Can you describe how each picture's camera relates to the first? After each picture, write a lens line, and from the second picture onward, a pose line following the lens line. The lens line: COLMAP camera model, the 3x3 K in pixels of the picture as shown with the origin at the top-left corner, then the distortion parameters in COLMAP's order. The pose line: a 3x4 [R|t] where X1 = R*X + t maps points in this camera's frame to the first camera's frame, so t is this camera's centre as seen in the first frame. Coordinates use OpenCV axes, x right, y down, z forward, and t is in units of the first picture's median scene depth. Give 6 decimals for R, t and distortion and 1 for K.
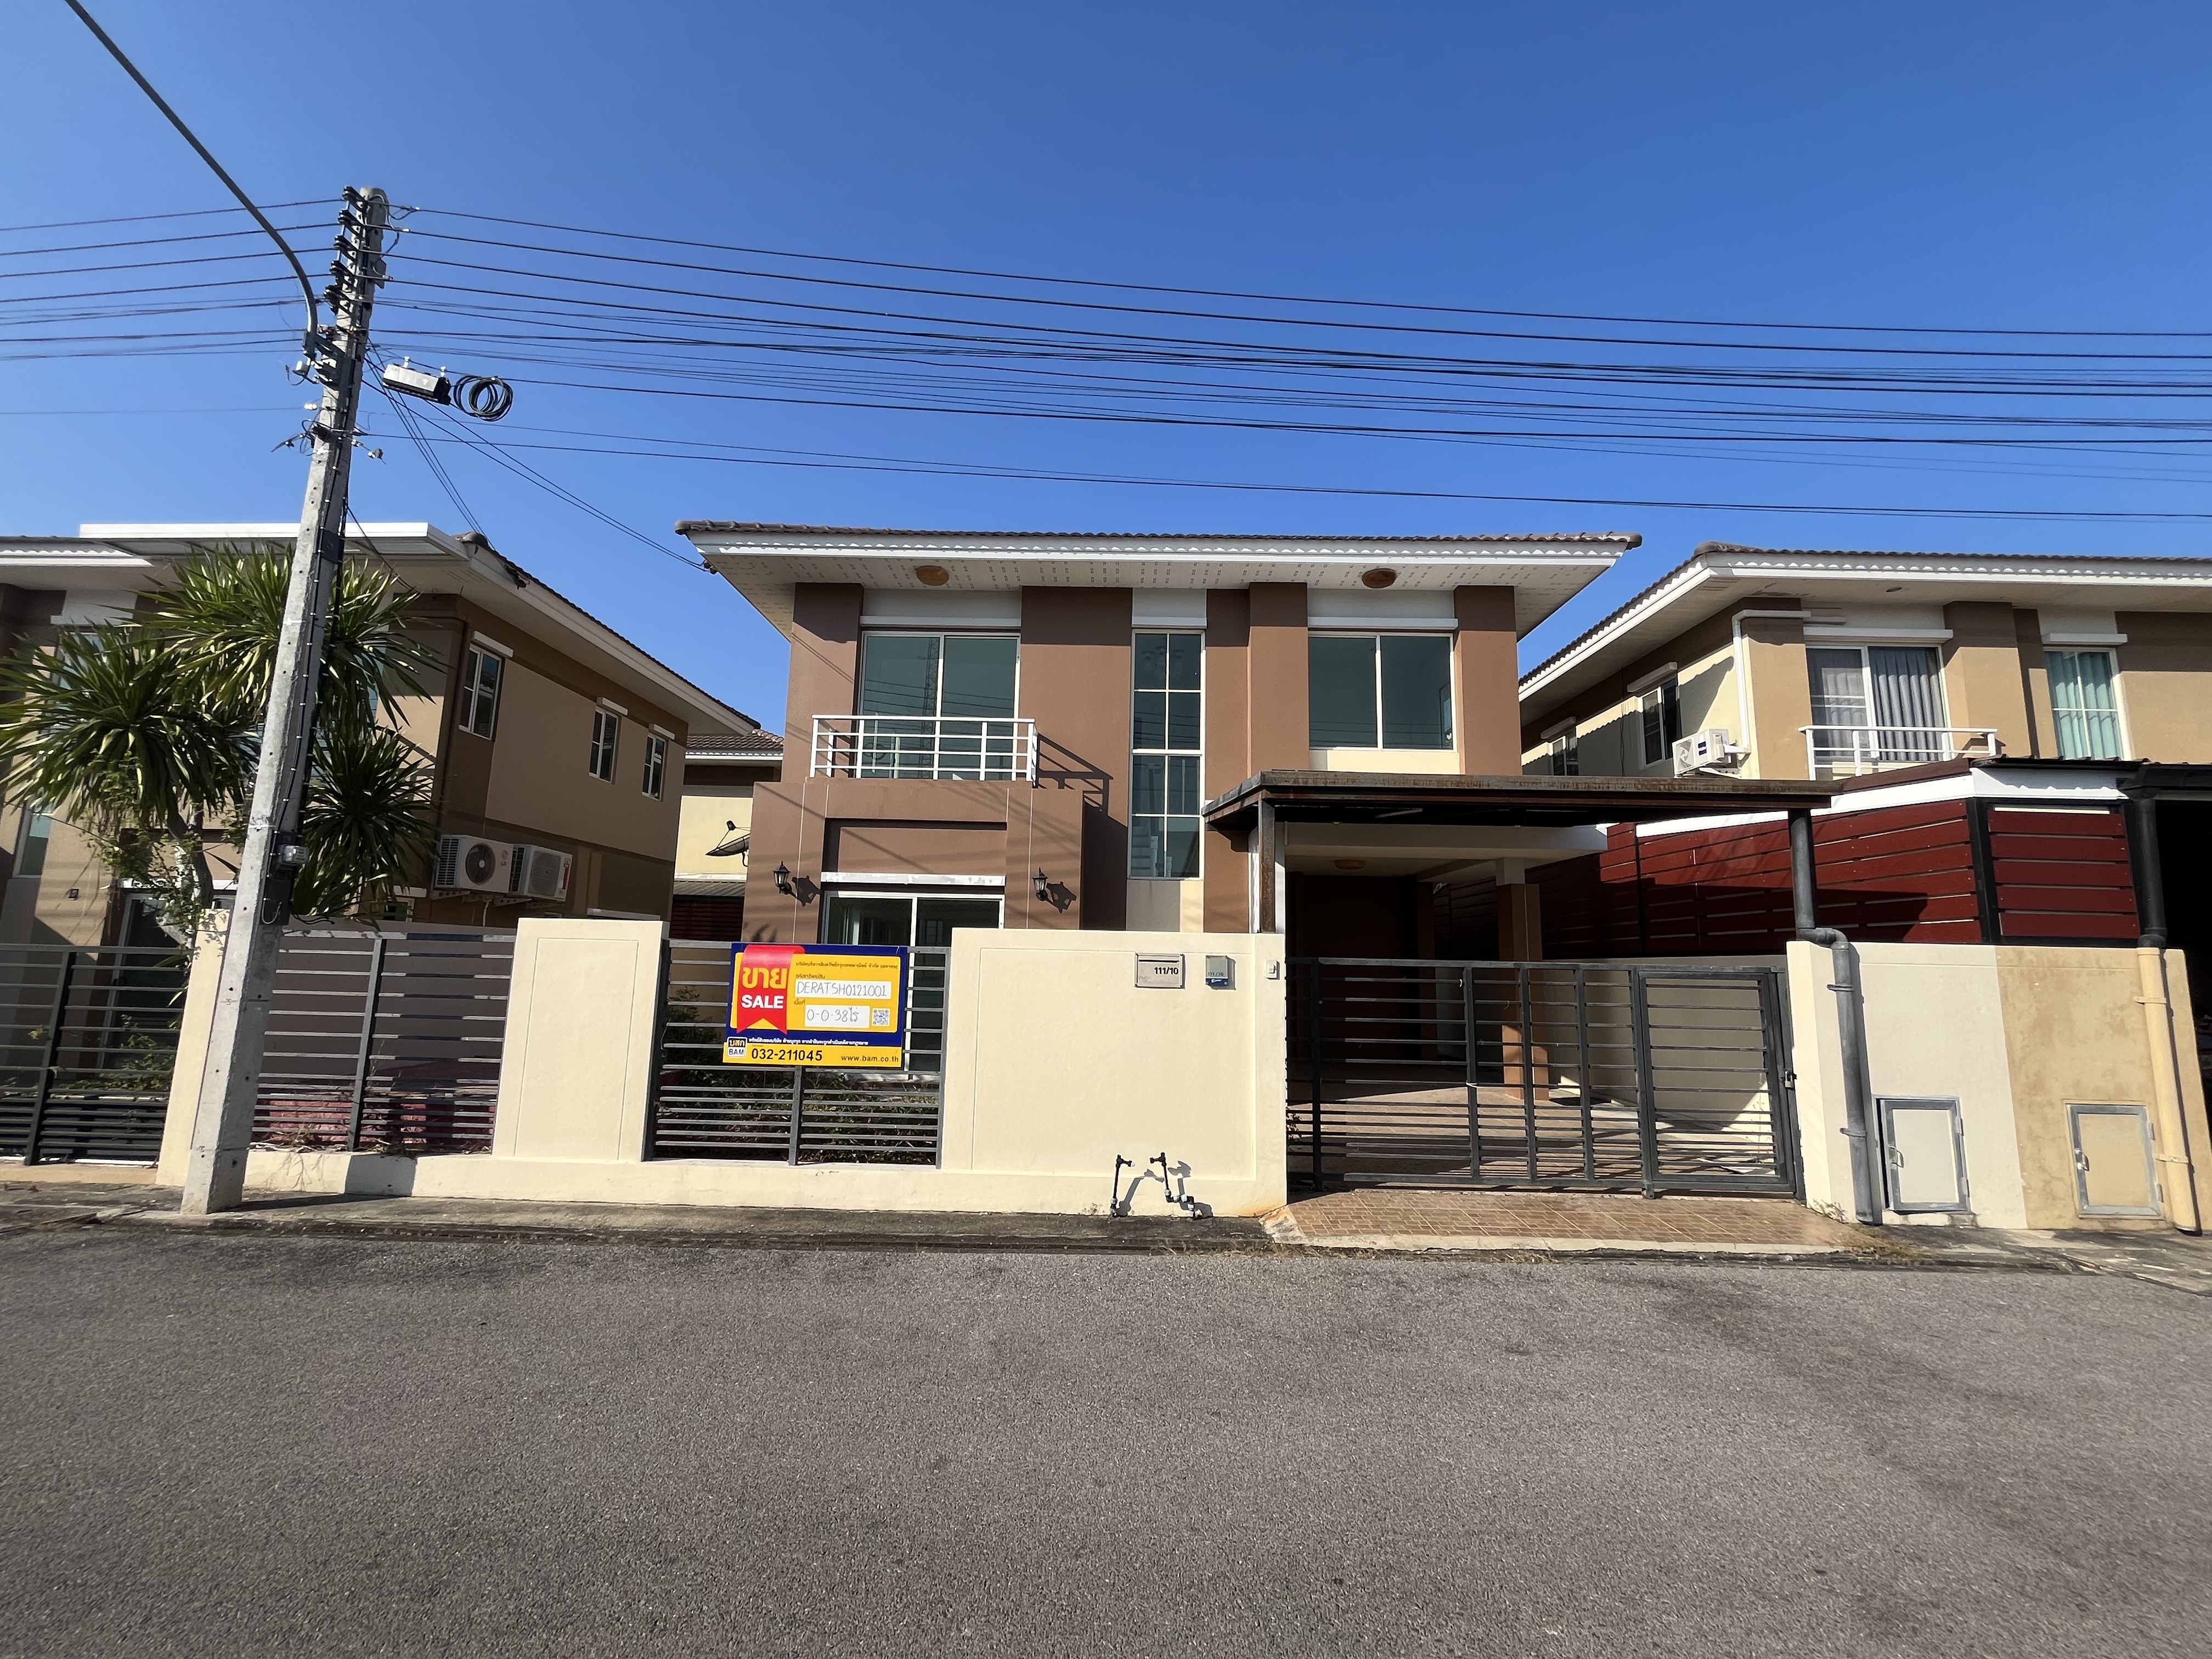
lens RADIAL K [[890.7, 0, 1099.6], [0, 890.7, 836.1], [0, 0, 1]] dist [-0.003488, -0.000258]
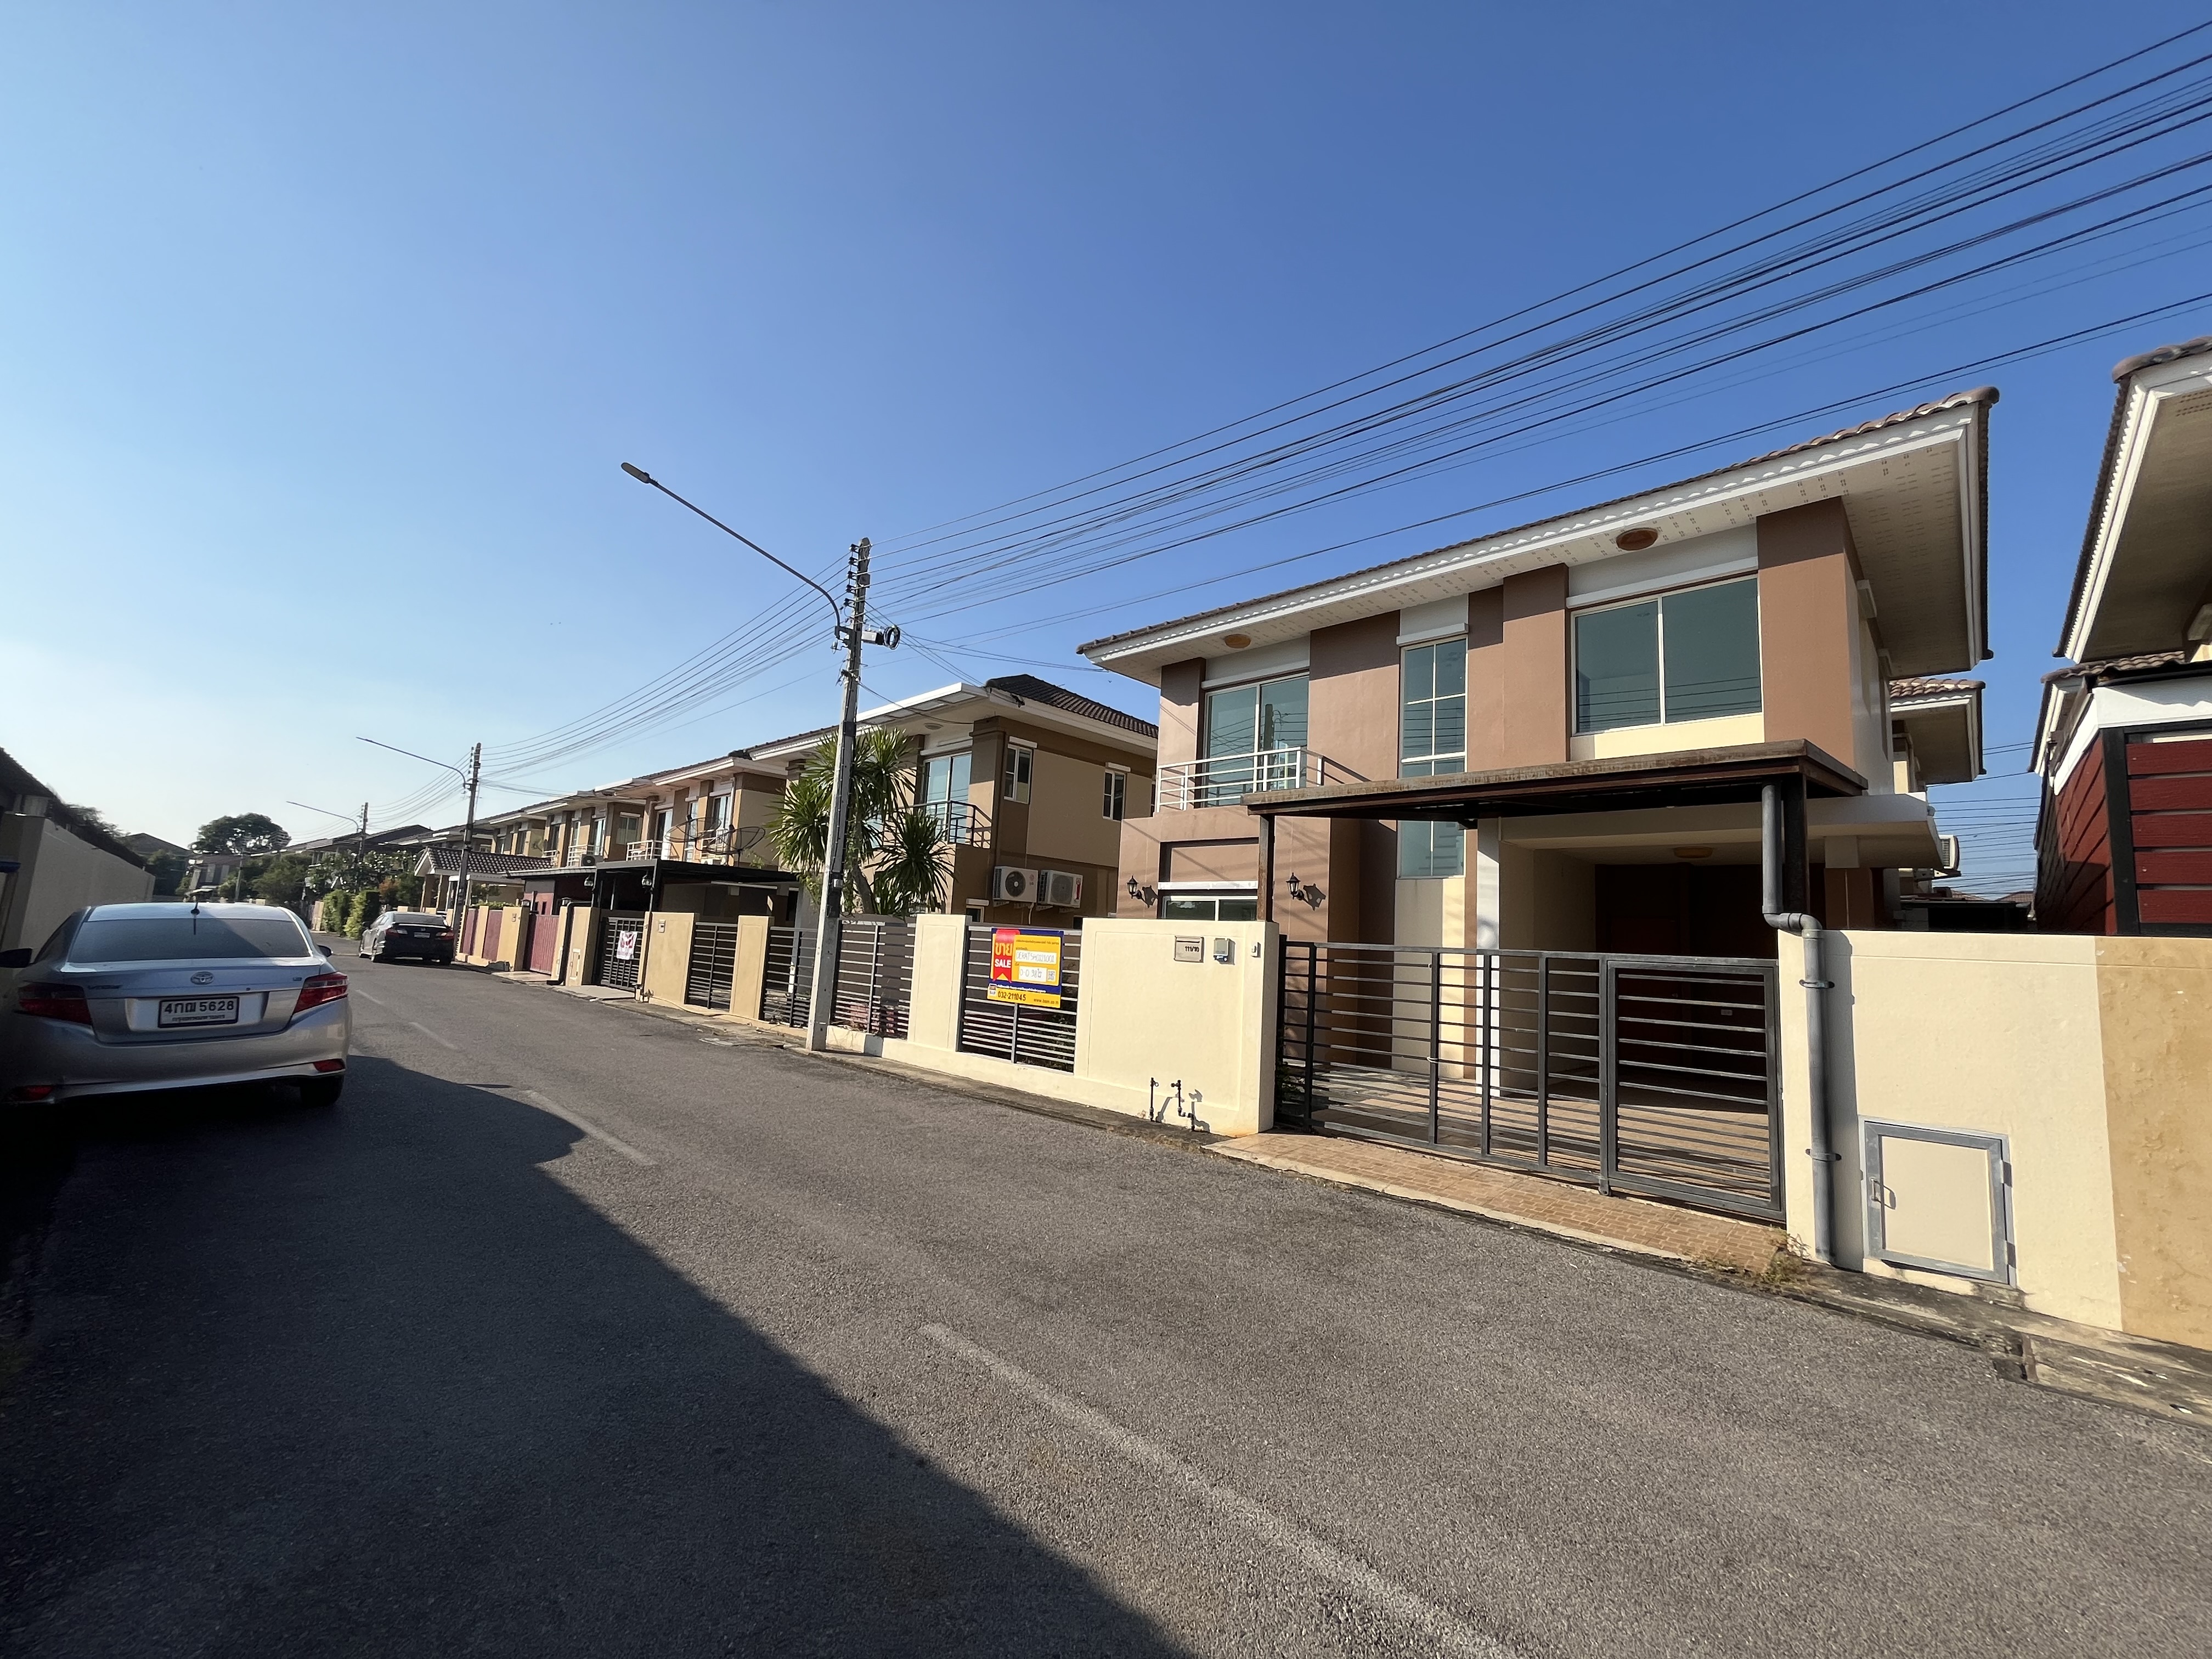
lens RADIAL K [[890.7, 0, 1099.6], [0, 890.7, 836.1], [0, 0, 1]] dist [-0.003488, -0.000258]
pose [[0.722685, -0.067918, -0.687832, 0.881555], [0.061482, 0.997532, -0.033901, 0.016892], [0.688437, -0.017789, 0.725078, -0.069229]]
